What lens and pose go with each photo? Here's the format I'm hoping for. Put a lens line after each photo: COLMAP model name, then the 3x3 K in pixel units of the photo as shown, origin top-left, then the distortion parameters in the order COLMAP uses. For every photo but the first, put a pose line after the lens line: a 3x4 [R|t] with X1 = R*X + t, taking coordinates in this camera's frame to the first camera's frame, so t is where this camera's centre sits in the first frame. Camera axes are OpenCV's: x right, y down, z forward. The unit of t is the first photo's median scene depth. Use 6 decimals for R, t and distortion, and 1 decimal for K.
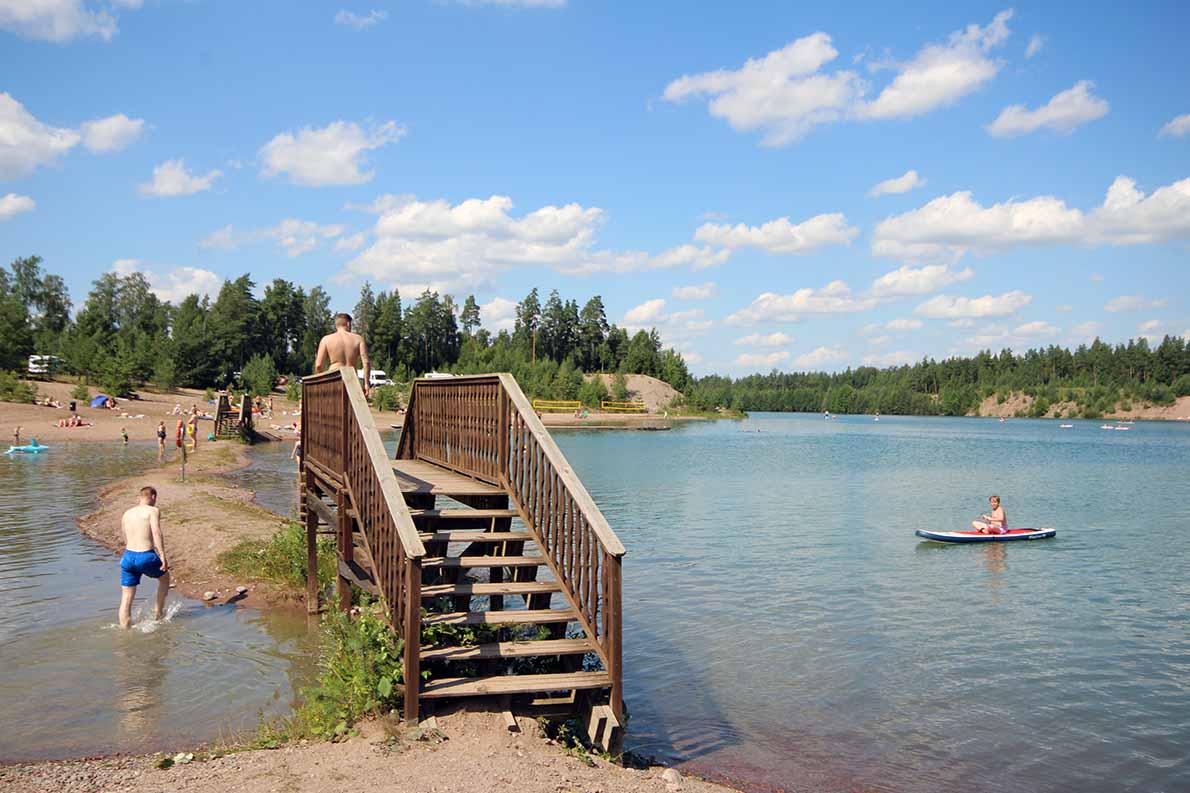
lens RADIAL K [[1026.0, 0, 584.1], [0, 1026.0, 395.4], [0, 0, 1]] dist [0.010598, 0.014854]
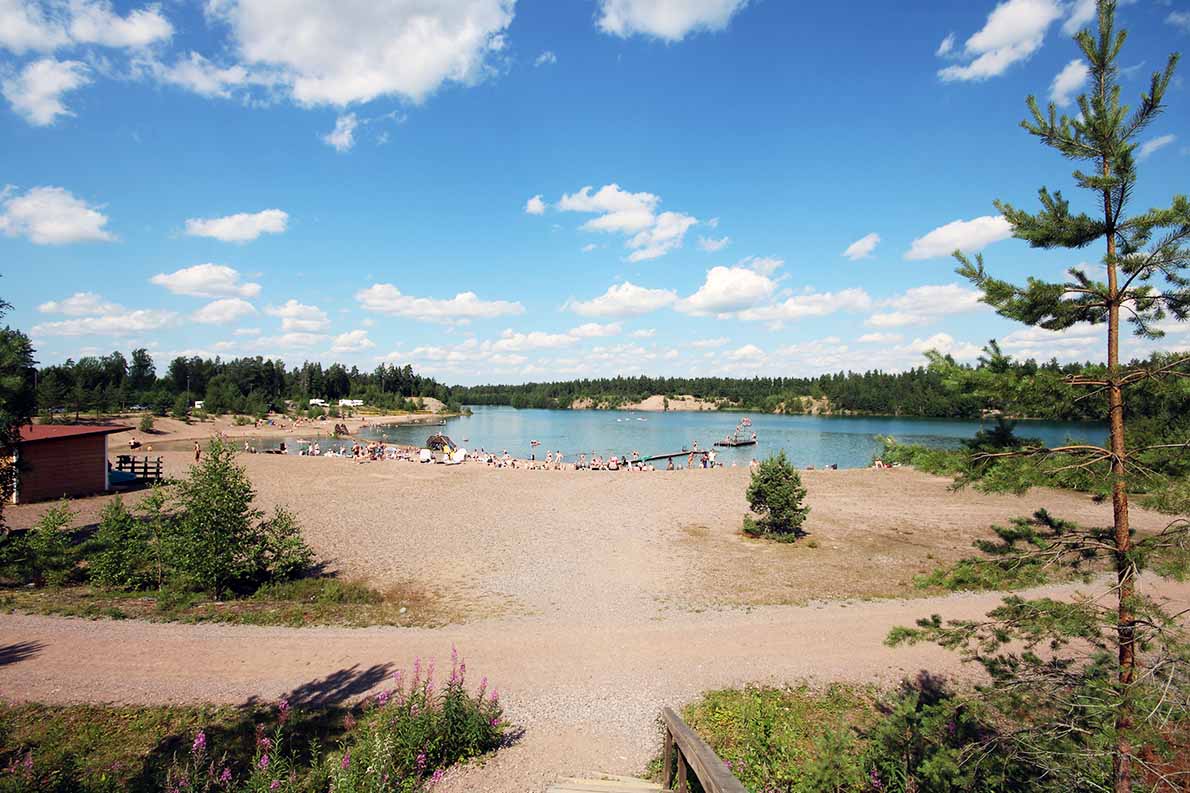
lens RADIAL K [[588.1, 0, 595.0], [0, 588.1, 396.5], [0, 0, 1]] dist [-0.001662, -0.000110]
pose [[0.937930, -0.010987, 0.346651, -0.040977], [0.006490, 0.999879, 0.014130, -0.027369], [-0.346764, -0.011004, 0.937888, -0.316798]]
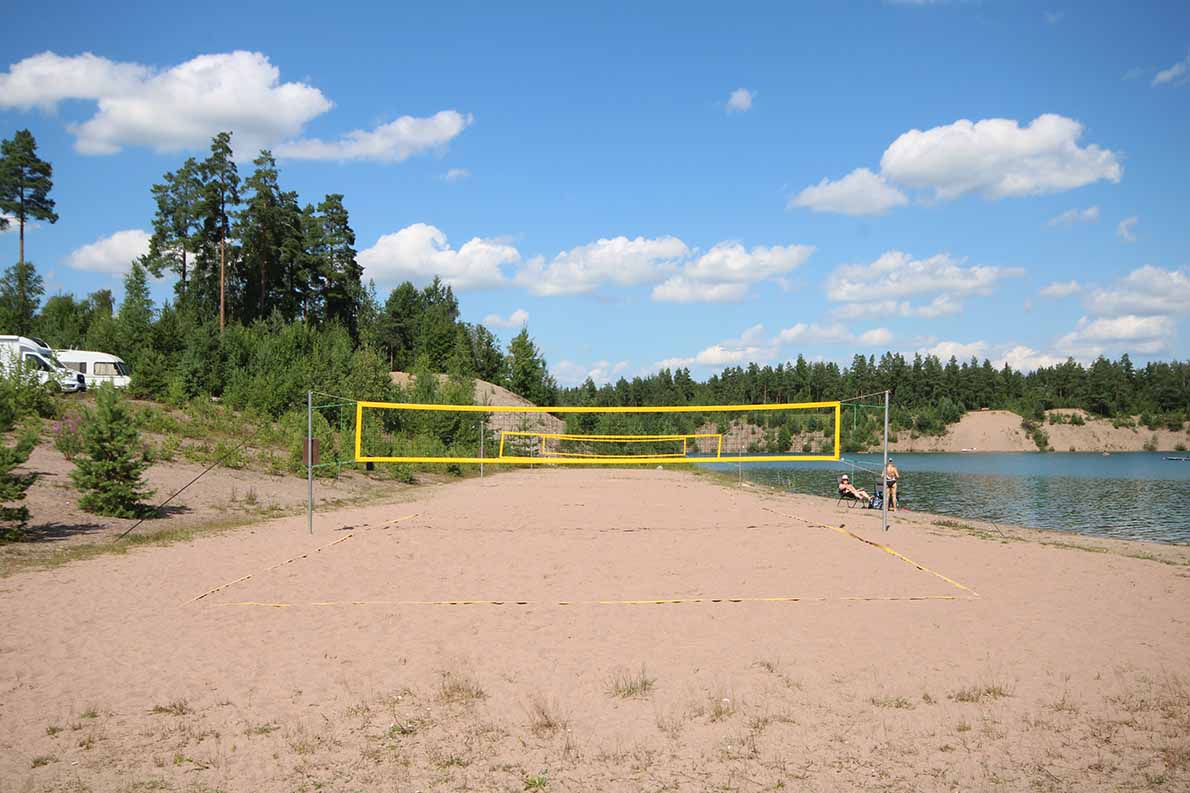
lens RADIAL K [[1026.0, 0, 584.1], [0, 1026.0, 395.4], [0, 0, 1]] dist [0.010598, 0.014854]
pose [[0.863061, 0.006886, 0.505053, -0.082360], [0.011289, 0.999394, -0.032916, 0.002323], [-0.504974, 0.034110, 0.862460, 0.415996]]
